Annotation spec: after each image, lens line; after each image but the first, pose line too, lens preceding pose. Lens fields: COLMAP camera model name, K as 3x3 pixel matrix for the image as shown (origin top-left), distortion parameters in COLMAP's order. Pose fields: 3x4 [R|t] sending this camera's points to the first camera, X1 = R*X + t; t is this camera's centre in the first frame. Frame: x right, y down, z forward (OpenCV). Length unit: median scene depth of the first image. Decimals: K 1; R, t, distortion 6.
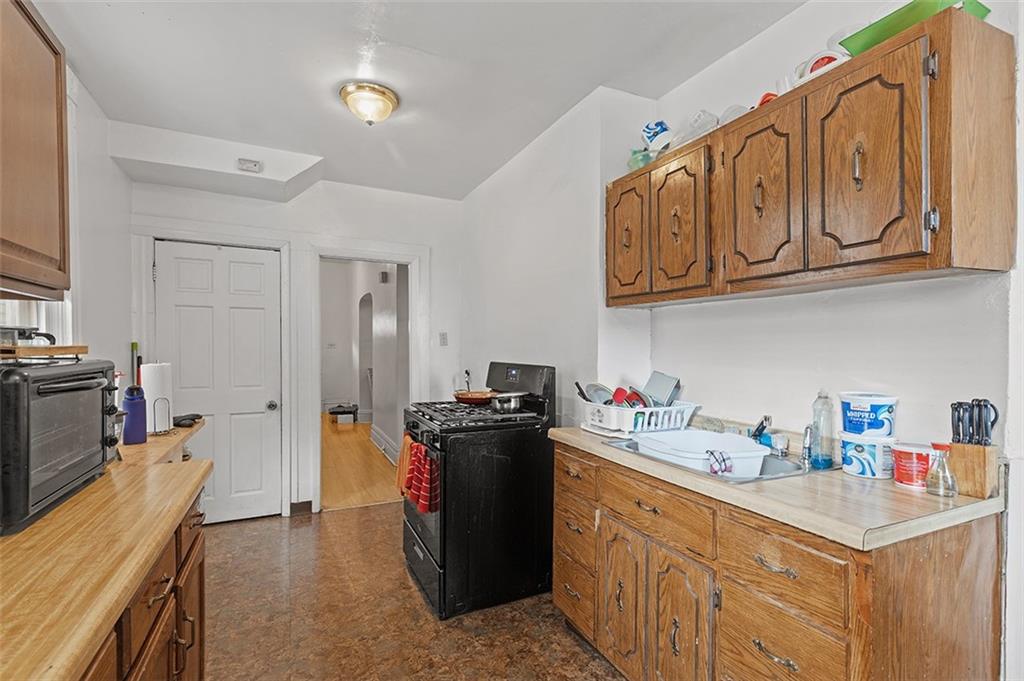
lens RADIAL K [[466.9, 0, 512.6], [0, 466.9, 347.1], [0, 0, 1]] dist [0.008182, -0.001629]
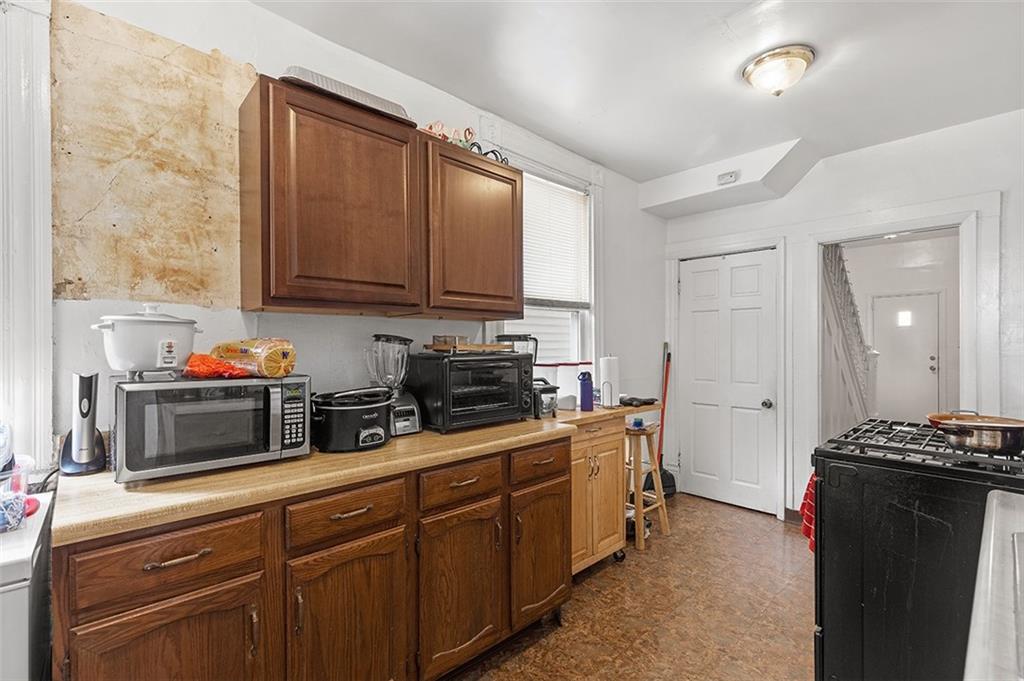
lens RADIAL K [[466.9, 0, 521.2], [0, 466.9, 341.8], [0, 0, 1]] dist [0.008182, -0.001629]
pose [[0.314585, -0.011076, -0.949165, 0.370308], [0.001133, 0.999936, -0.011293, 0.003546], [0.949229, 0.002478, 0.314577, 0.245048]]
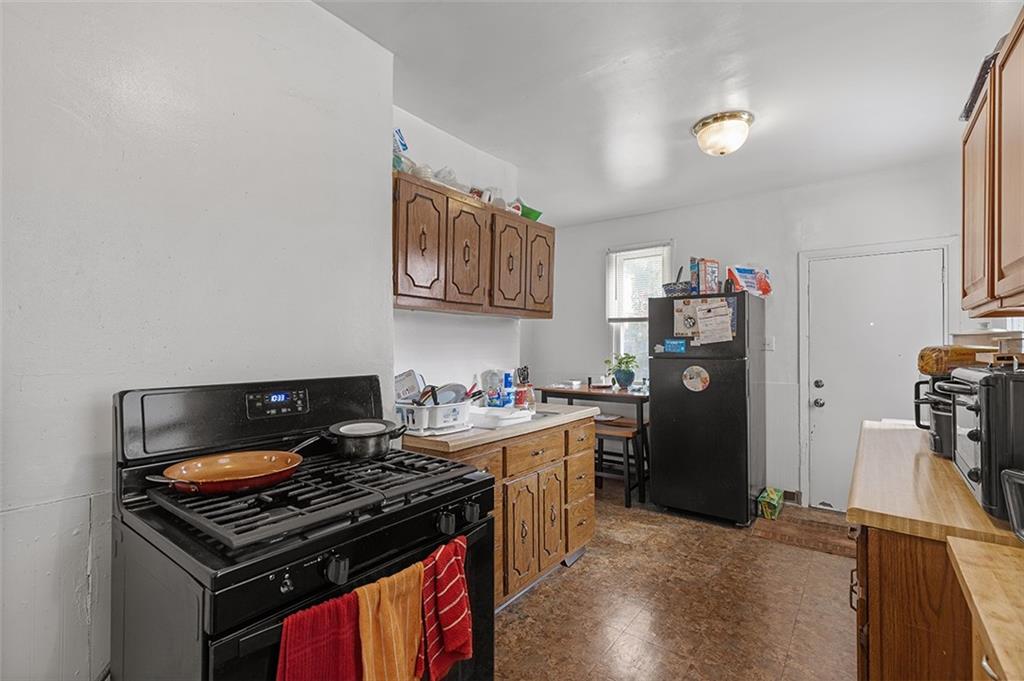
lens RADIAL K [[466.9, 0, 516.4], [0, 466.9, 339.2], [0, 0, 1]] dist [0.008182, -0.001629]
pose [[-0.449453, 0.004150, 0.893294, -0.637848], [0.000078, 0.999989, -0.004606, -0.012357], [-0.893304, -0.002000, -0.449448, 1.069442]]
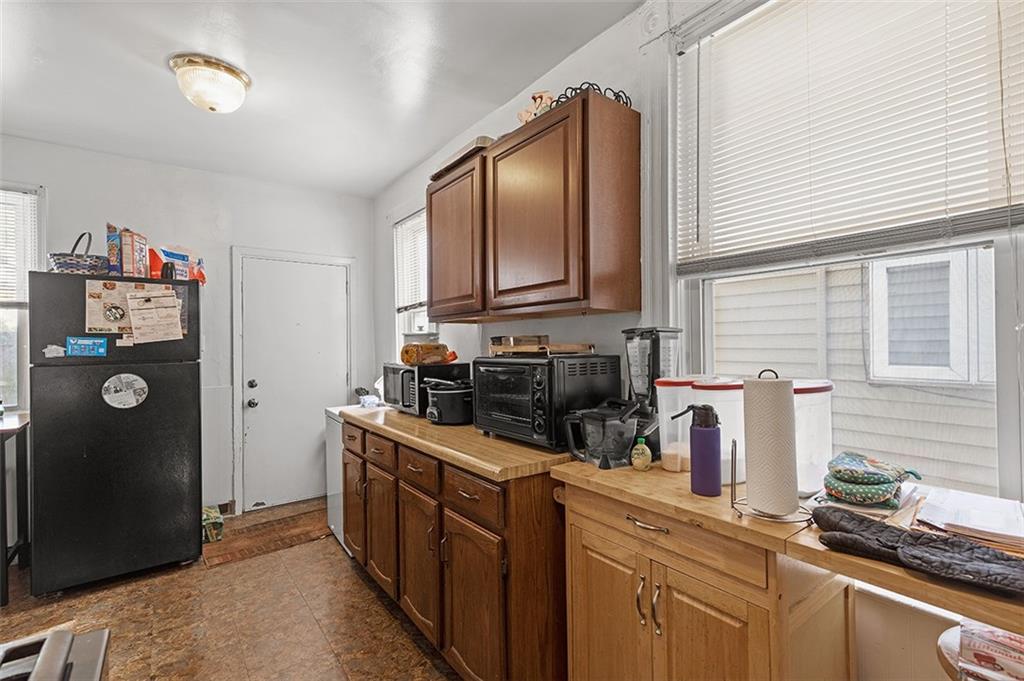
lens RADIAL K [[466.9, 0, 519.3], [0, 466.9, 340.0], [0, 0, 1]] dist [0.008182, -0.001629]
pose [[-0.980190, 0.001985, -0.198049, -0.296145], [0.002957, 0.999985, -0.004614, -0.005780], [0.198037, -0.005109, -0.980181, 1.134987]]
